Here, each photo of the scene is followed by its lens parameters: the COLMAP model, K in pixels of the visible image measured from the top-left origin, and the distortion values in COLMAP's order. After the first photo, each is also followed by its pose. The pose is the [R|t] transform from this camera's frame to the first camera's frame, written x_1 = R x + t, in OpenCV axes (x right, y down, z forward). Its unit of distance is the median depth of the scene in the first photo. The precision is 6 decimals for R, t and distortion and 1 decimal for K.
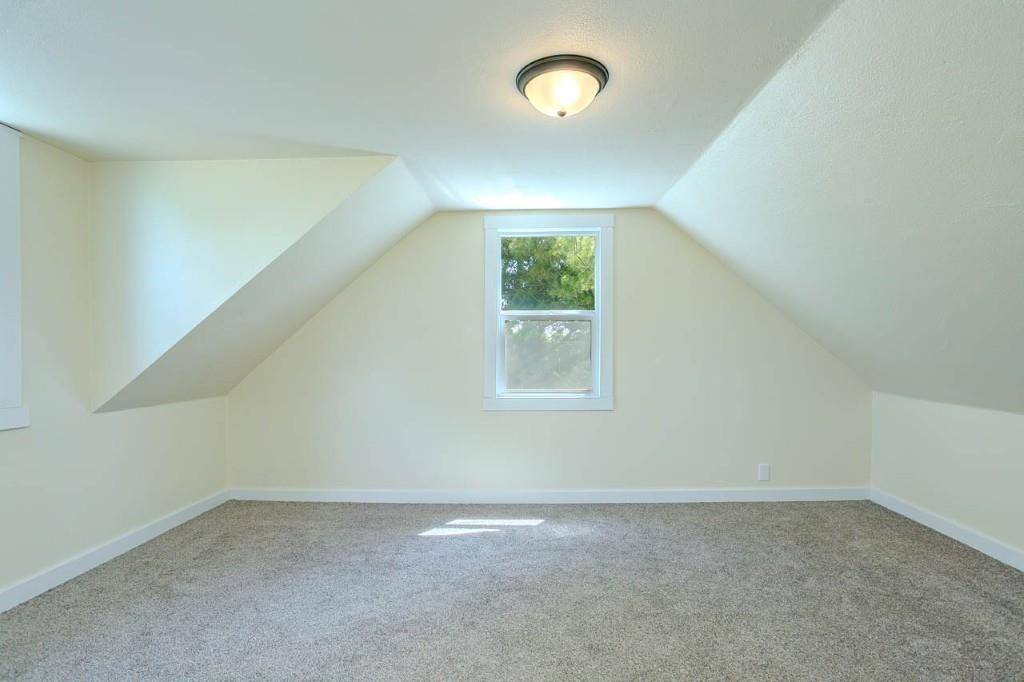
lens RADIAL K [[510.7, 0, 508.2], [0, 510.7, 337.8], [0, 0, 1]] dist [-0.035155, 0.035890]
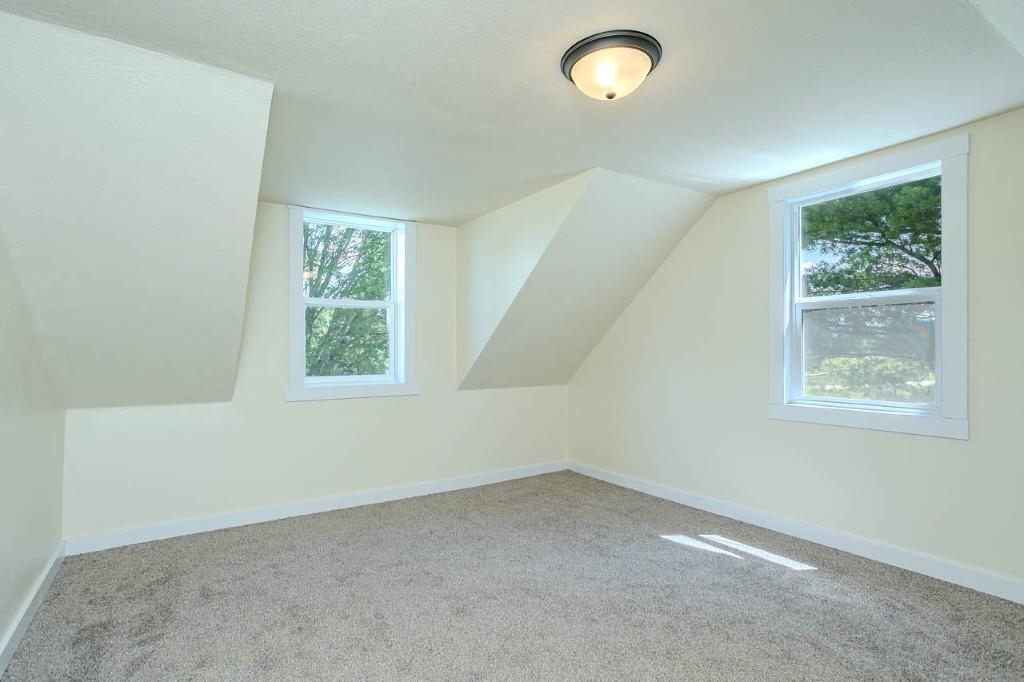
lens RADIAL K [[512.3, 0, 501.5], [0, 512.3, 336.3], [0, 0, 1]] dist [-0.002475, 0.034376]
pose [[0.595192, -0.019616, -0.803344, 0.427820], [0.026788, 0.999631, -0.004562, -0.002384], [0.803137, -0.018805, 0.595498, 0.160685]]
